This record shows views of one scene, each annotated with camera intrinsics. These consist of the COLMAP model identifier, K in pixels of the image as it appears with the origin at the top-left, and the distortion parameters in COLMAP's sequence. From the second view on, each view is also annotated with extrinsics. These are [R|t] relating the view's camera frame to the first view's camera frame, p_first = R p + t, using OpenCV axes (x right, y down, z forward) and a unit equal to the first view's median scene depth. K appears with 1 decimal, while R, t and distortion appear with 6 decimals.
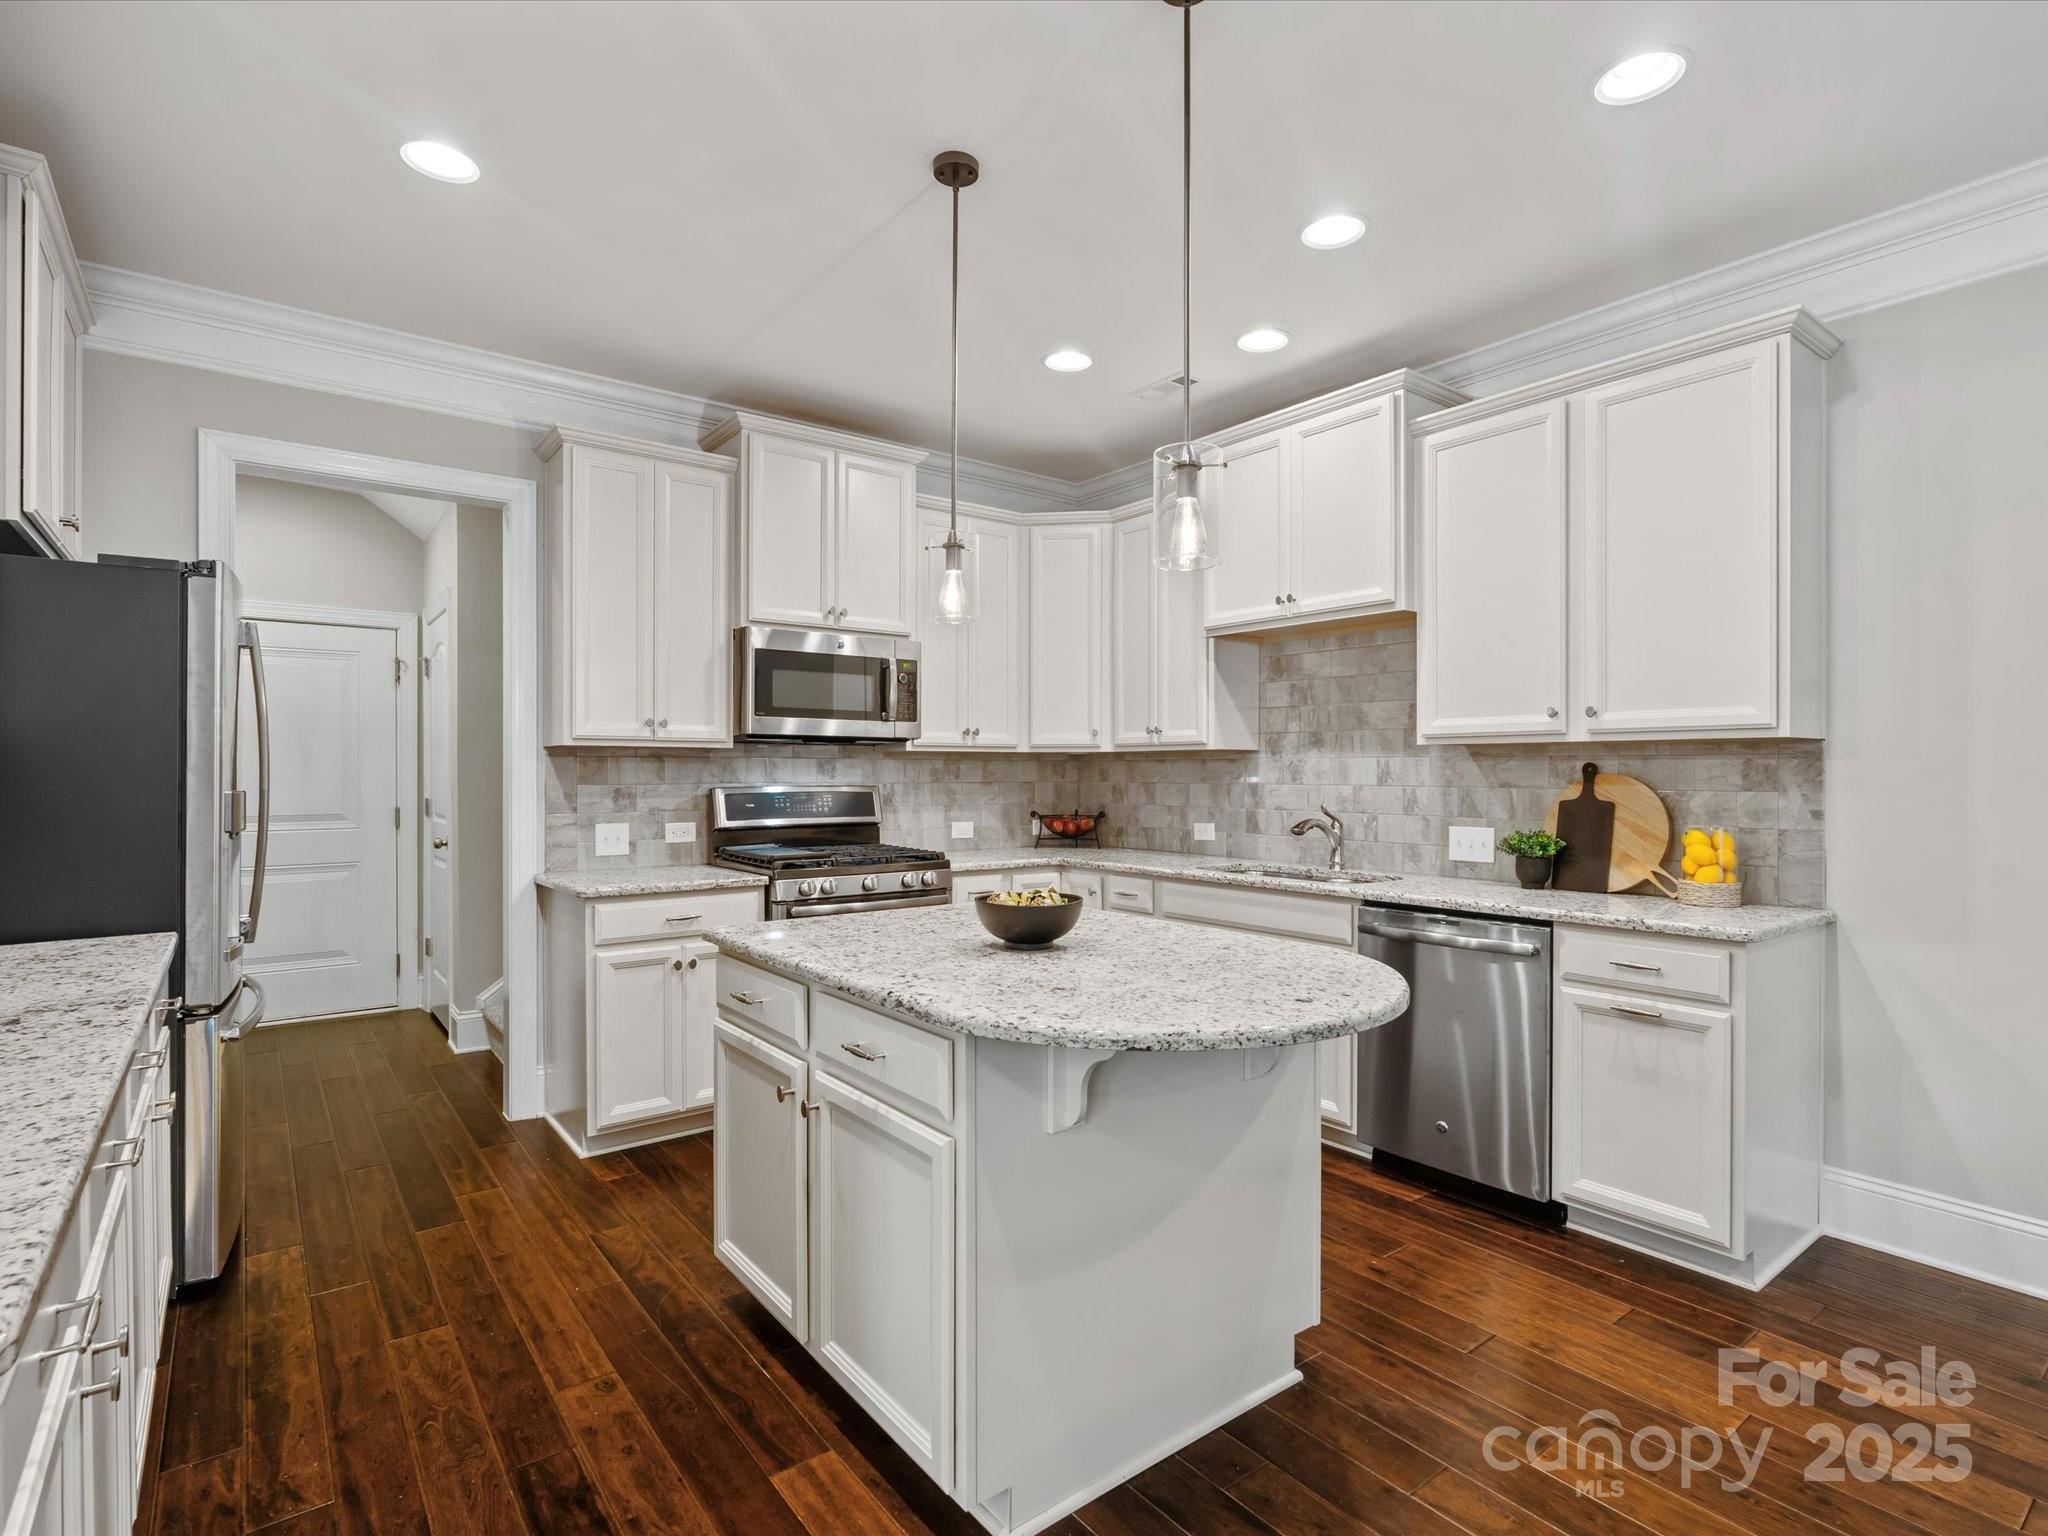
lens RADIAL K [[1029.8, 0, 1024.0], [0, 1029.8, 768.0], [0, 0, 1]] dist [-0.002555, -0.000204]
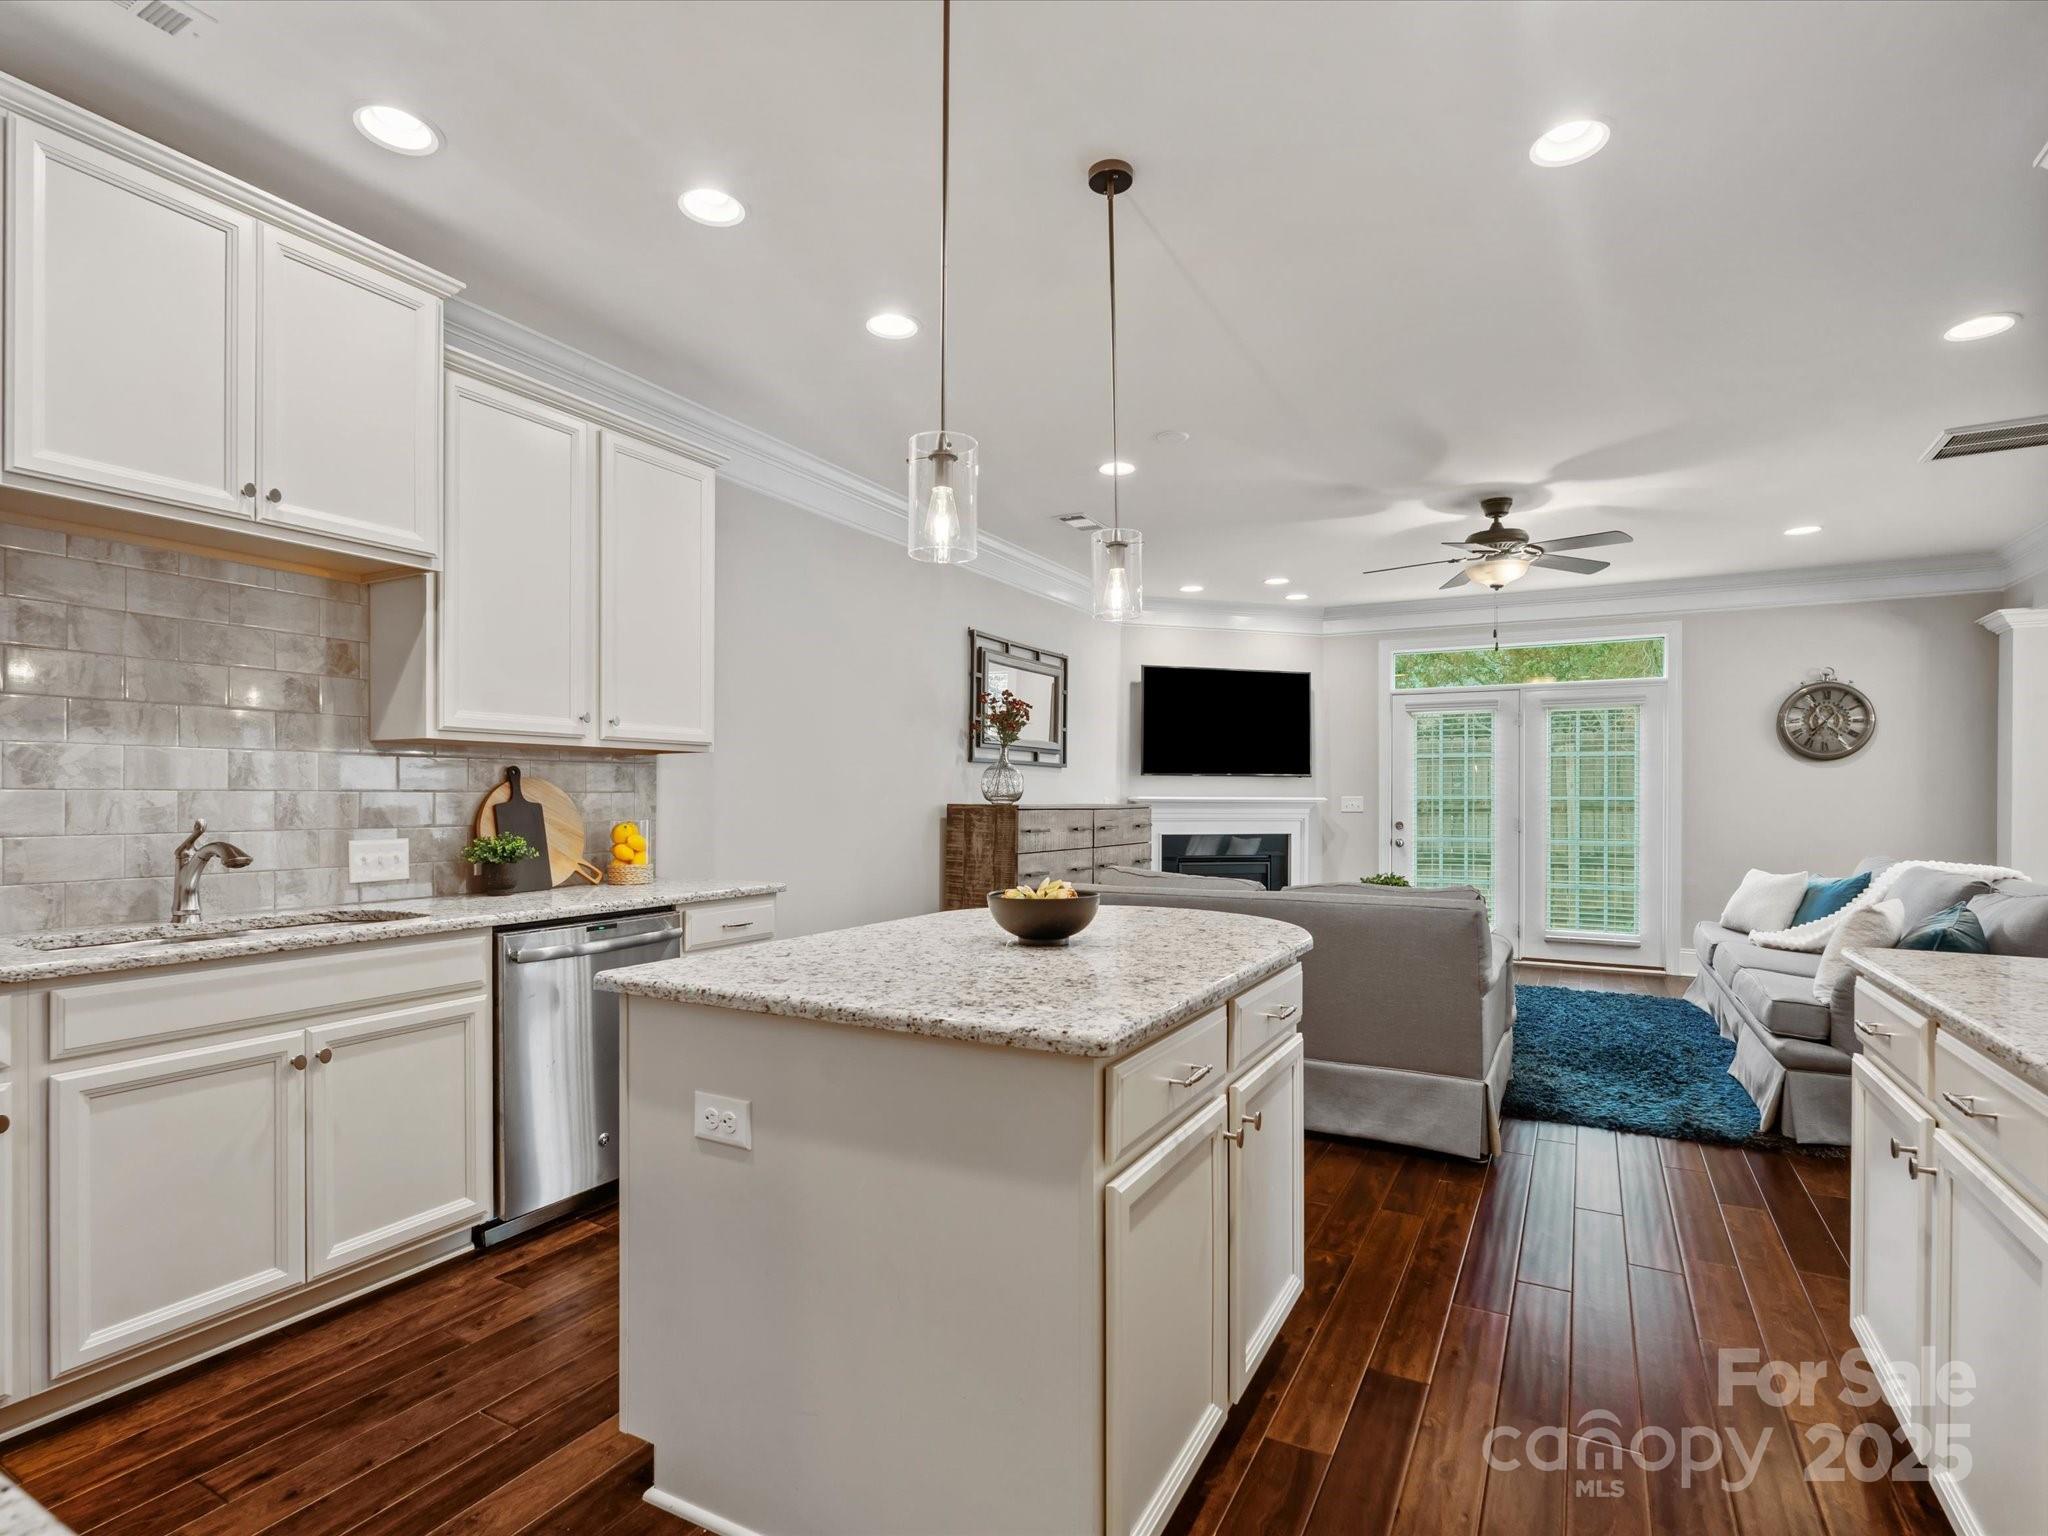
lens RADIAL K [[1014.1, 0, 1023.7], [0, 1014.1, 808.2], [0, 0, 1]] dist [-0.001680, -0.000079]
pose [[-0.403880, -0.013307, 0.914715, -0.493447], [-0.004714, 0.999911, 0.012465, 0.018563], [-0.914800, 0.000722, -0.403907, 0.804113]]
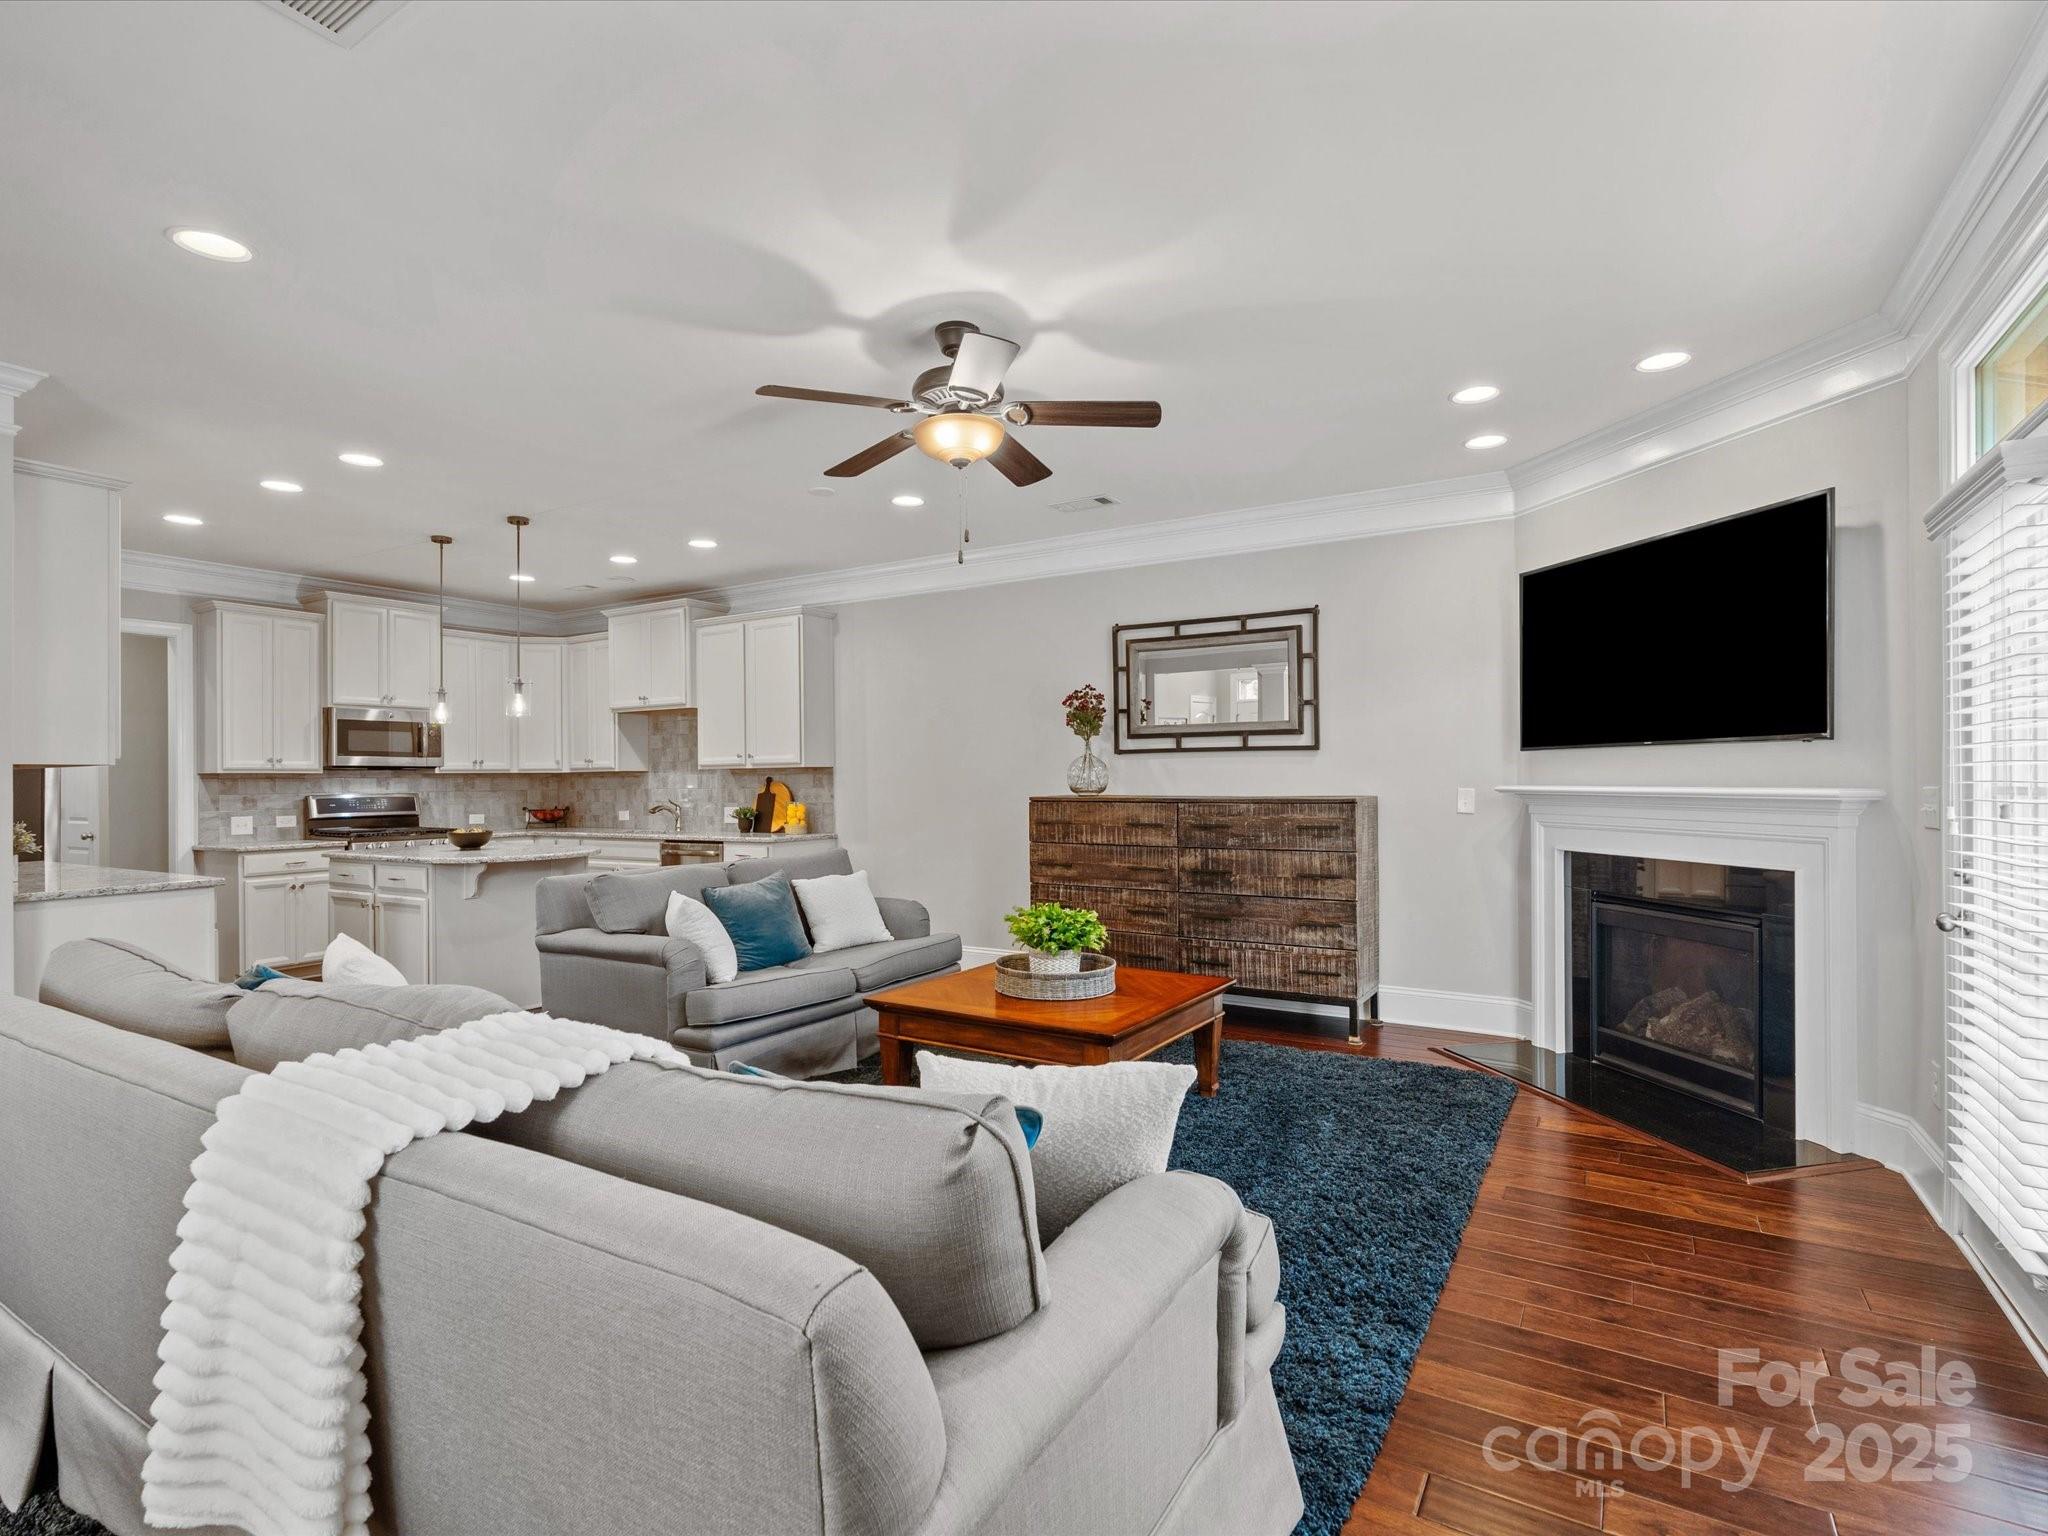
lens RADIAL K [[1013.0, 0, 1024.0], [0, 1013.0, 768.0], [0, 0, 1]] dist [0.002015, 0.000415]
pose [[0.931882, -0.008318, 0.362666, 0.222396], [0.012094, 0.999894, -0.008143, 0.000871], [-0.362560, 0.011974, 0.931884, -1.122081]]
